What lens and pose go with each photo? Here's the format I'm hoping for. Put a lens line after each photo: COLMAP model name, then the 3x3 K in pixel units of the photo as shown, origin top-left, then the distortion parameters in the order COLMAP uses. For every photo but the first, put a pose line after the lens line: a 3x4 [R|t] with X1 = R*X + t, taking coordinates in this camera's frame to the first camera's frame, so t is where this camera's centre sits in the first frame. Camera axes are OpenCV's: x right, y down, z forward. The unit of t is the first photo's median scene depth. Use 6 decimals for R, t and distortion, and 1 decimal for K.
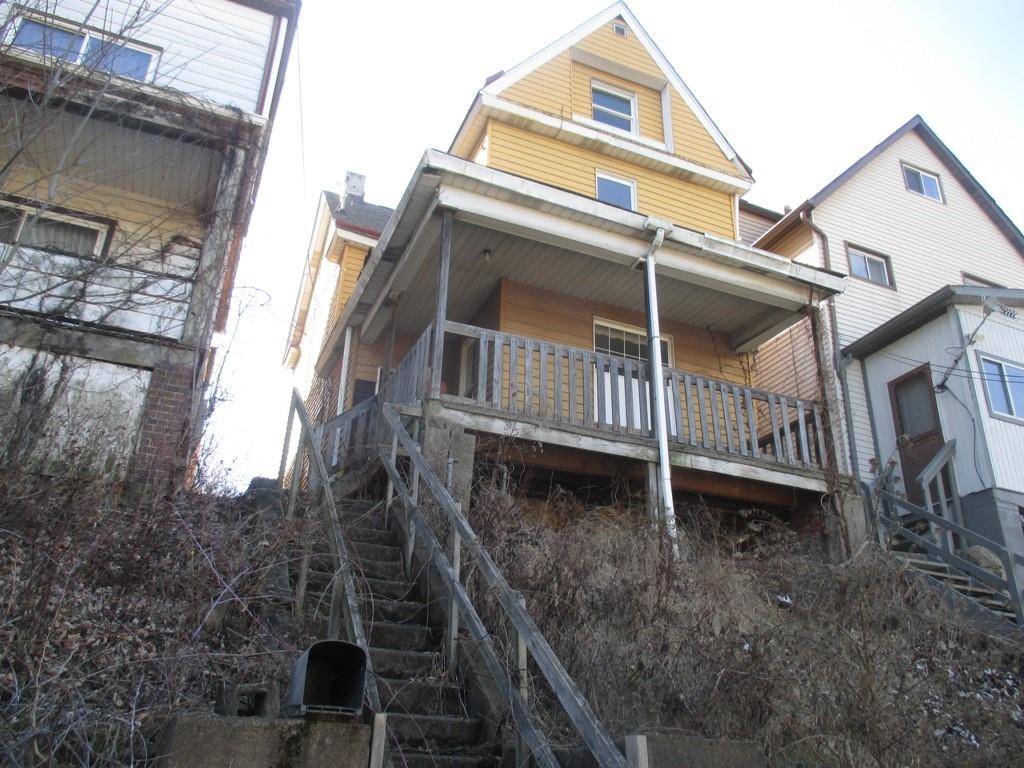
lens RADIAL K [[853.3, 0, 513.0], [0, 853.3, 389.2], [0, 0, 1]] dist [-0.024162, 0.005020]
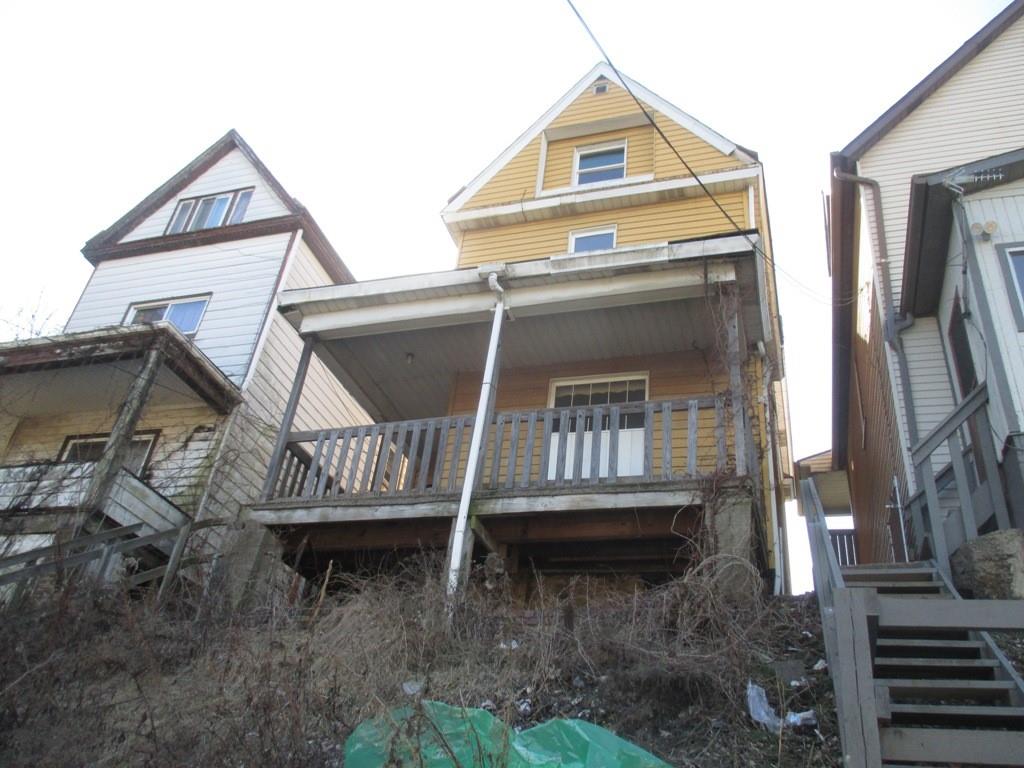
lens RADIAL K [[853.3, 0, 515.1], [0, 853.3, 381.3], [0, 0, 1]] dist [-0.024162, 0.005020]
pose [[0.760655, -0.317176, -0.566395, 0.707069], [0.202397, 0.944893, -0.257317, 0.179026], [0.616797, 0.081093, 0.782934, 0.285824]]
